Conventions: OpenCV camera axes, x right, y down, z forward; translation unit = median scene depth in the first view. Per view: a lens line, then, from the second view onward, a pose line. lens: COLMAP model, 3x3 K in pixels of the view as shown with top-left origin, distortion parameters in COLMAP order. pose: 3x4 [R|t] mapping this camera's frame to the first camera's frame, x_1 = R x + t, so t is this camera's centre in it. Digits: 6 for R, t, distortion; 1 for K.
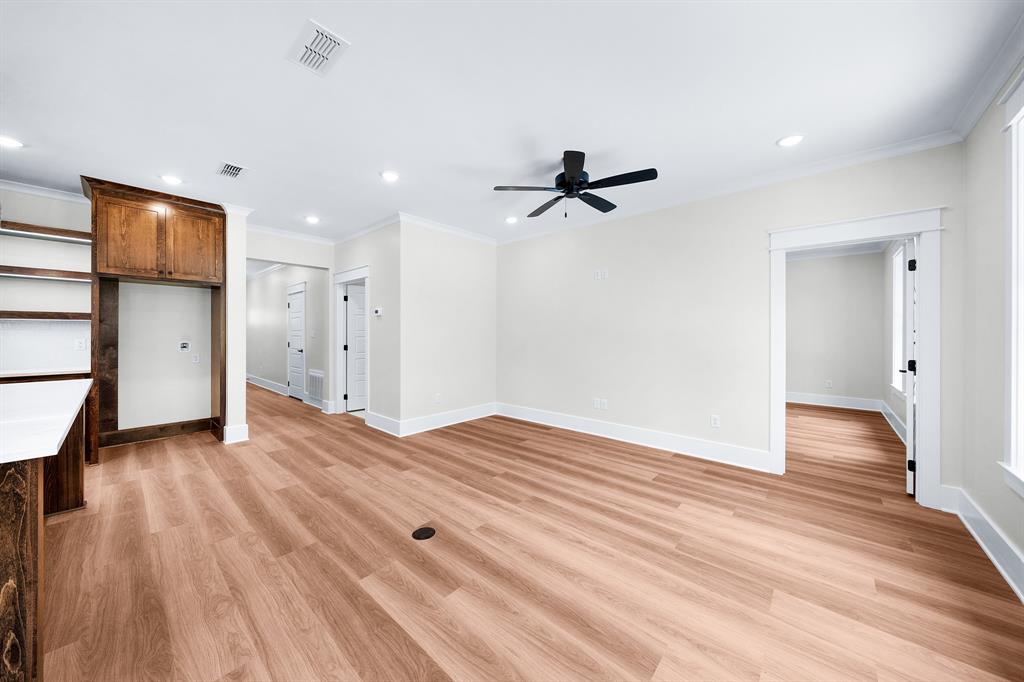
lens RADIAL K [[351.8, 0, 507.4], [0, 351.8, 333.1], [0, 0, 1]] dist [-0.002224, 0.000378]
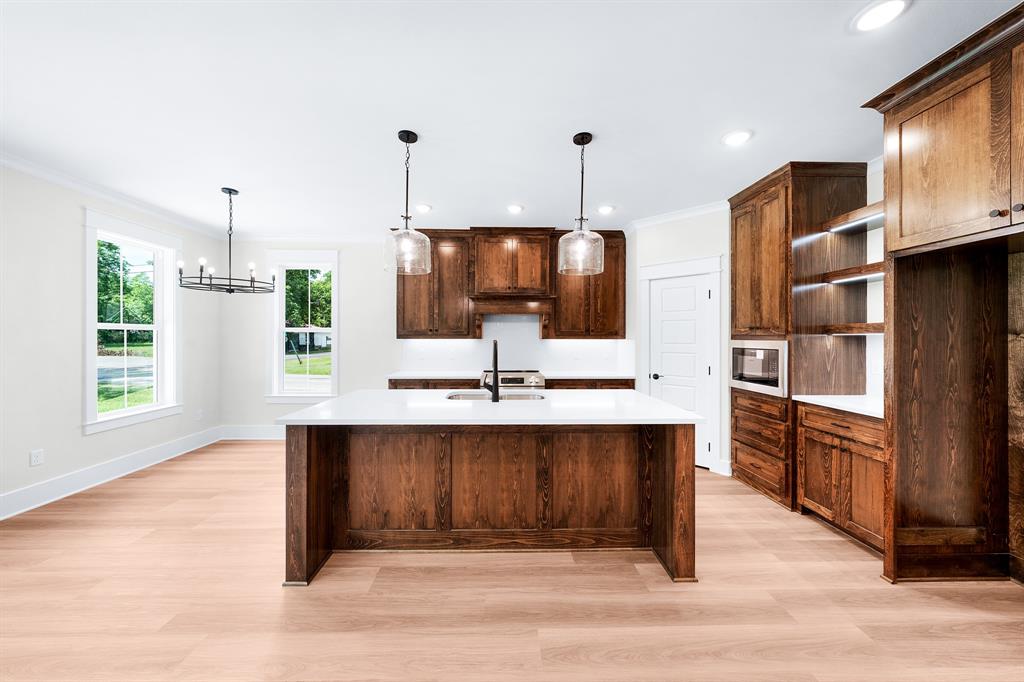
lens RADIAL K [[351.8, 0, 508.8], [0, 351.8, 337.6], [0, 0, 1]] dist [-0.002224, 0.000378]
pose [[-0.731526, -0.004691, -0.681797, -0.306306], [-0.002997, 0.999989, -0.003665, -0.026470], [0.681807, -0.000638, -0.731532, 0.990163]]
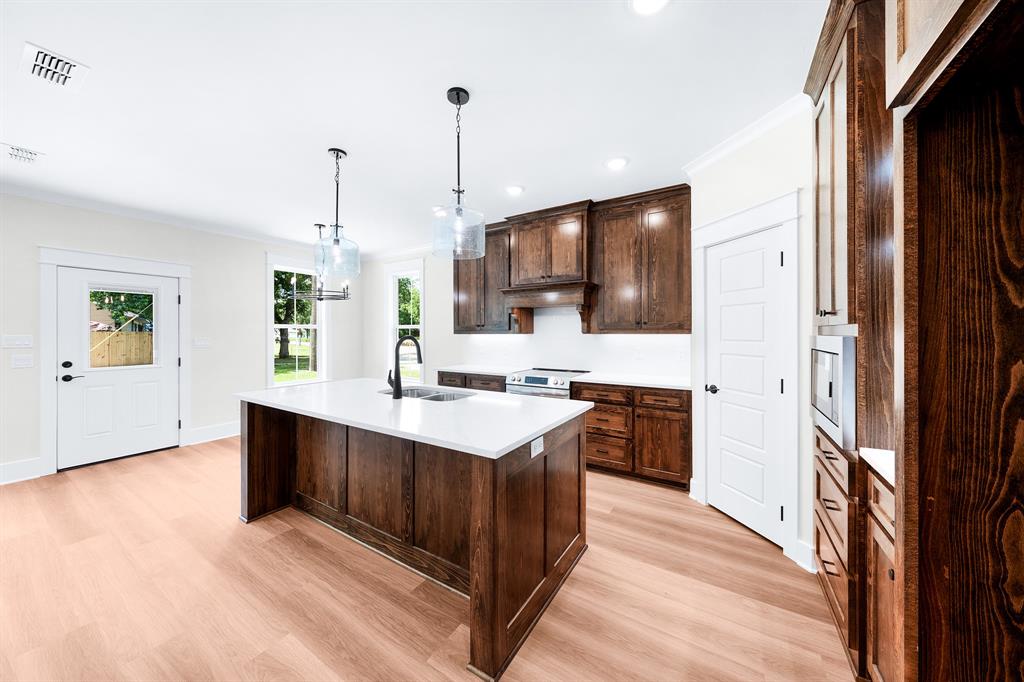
lens RADIAL K [[351.8, 0, 510.7], [0, 351.8, 334.2], [0, 0, 1]] dist [-0.002224, 0.000378]
pose [[-0.986252, -0.000453, -0.165246, -0.887766], [-0.000658, 0.999999, 0.001186, -0.027488], [0.165245, 0.001279, -0.986252, 1.176154]]
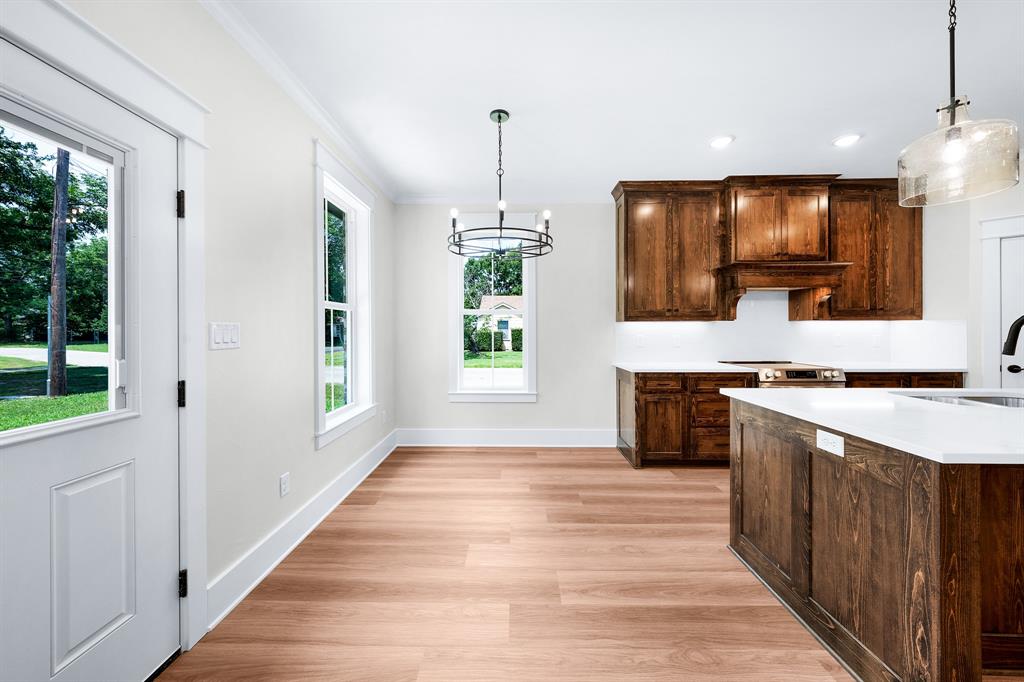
lens RADIAL K [[351.8, 0, 509.1], [0, 351.8, 330.7], [0, 0, 1]] dist [-0.002224, 0.000378]
pose [[-0.758258, 0.001518, -0.651953, 0.043549], [0.002663, 0.999996, -0.000769, 0.001846], [0.651949, -0.002319, -0.758259, 0.308683]]
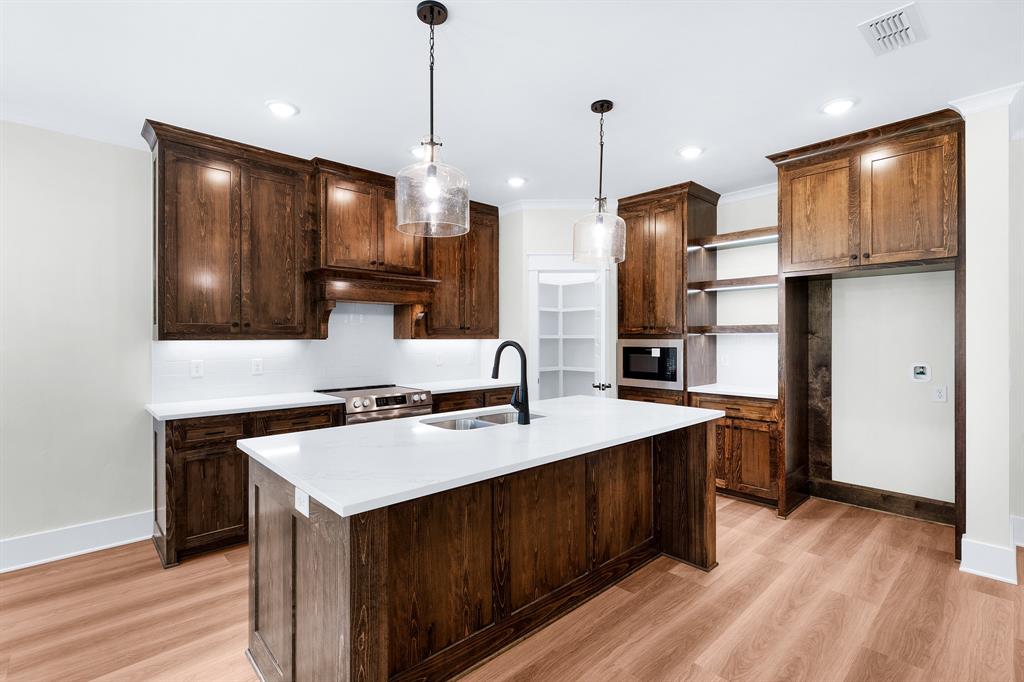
lens RADIAL K [[471.6, 0, 507.2], [0, 471.6, 339.5], [0, 0, 1]] dist [0.002317, -0.000147]
pose [[-0.093665, 0.000228, -0.995604, -0.064690], [0.002403, 0.999997, 0.000003, -0.025555], [0.995601, -0.002392, -0.093665, 0.484199]]
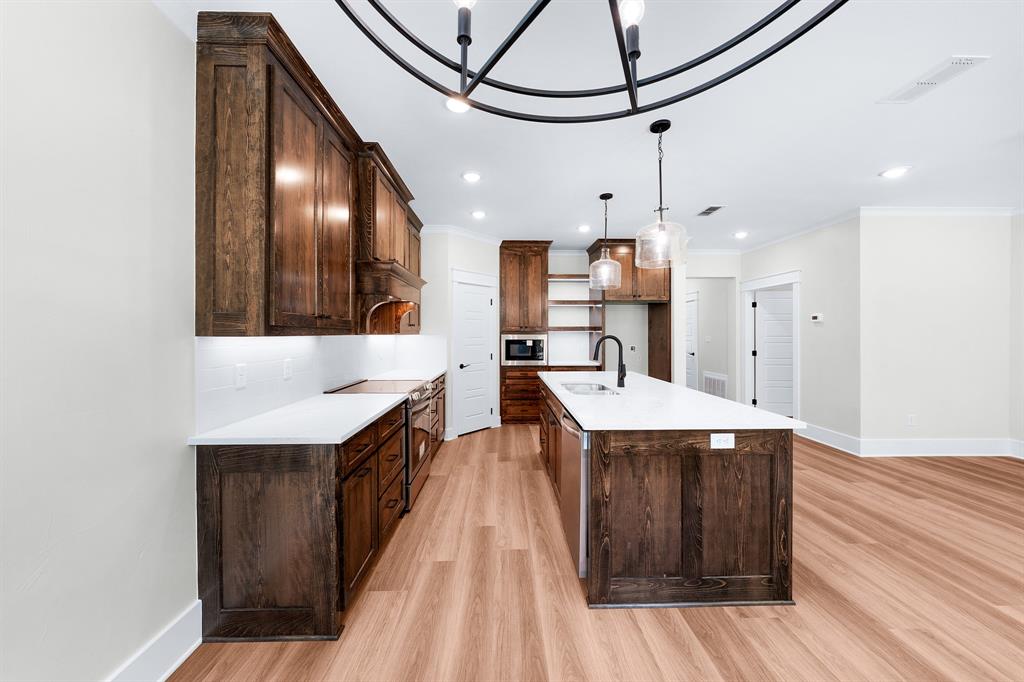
lens RADIAL K [[351.8, 0, 510.1], [0, 351.8, 333.7], [0, 0, 1]] dist [-0.002224, 0.000378]
pose [[0.685364, -0.004158, -0.728188, -0.339450], [0.004380, 0.999989, -0.001587, -0.027086], [0.728187, -0.002102, 0.685375, -0.341668]]
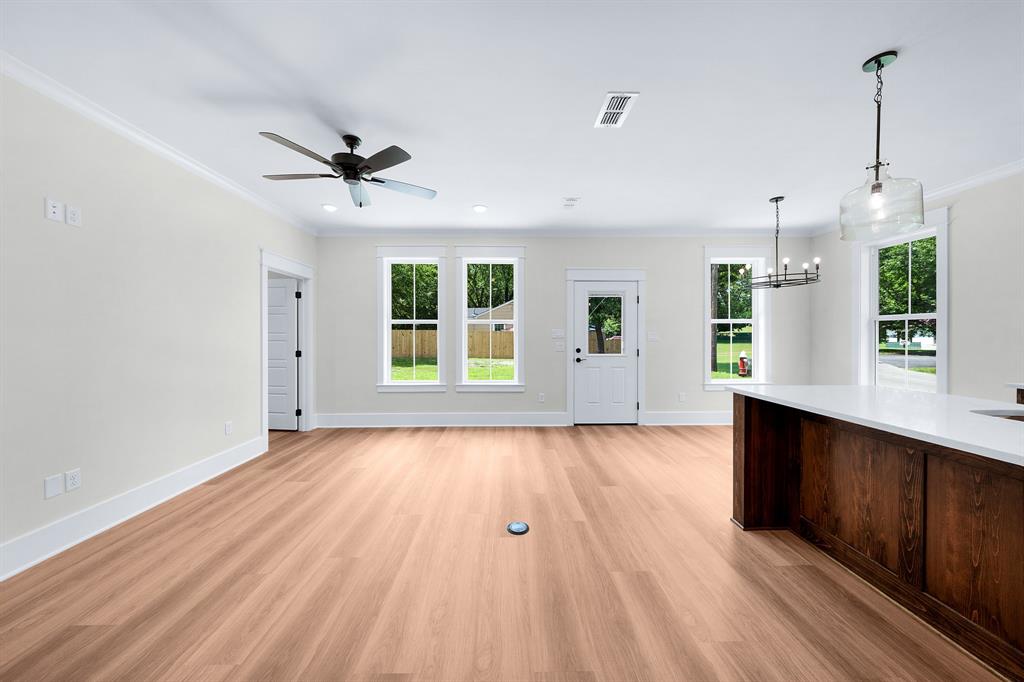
lens RADIAL K [[351.8, 0, 508.9], [0, 351.8, 336.5], [0, 0, 1]] dist [-0.002224, 0.000378]
pose [[-0.675282, -0.004638, 0.737545, -0.651226], [-0.000527, 0.999983, 0.005806, -0.002191], [-0.737560, 0.003532, -0.675273, 1.139150]]
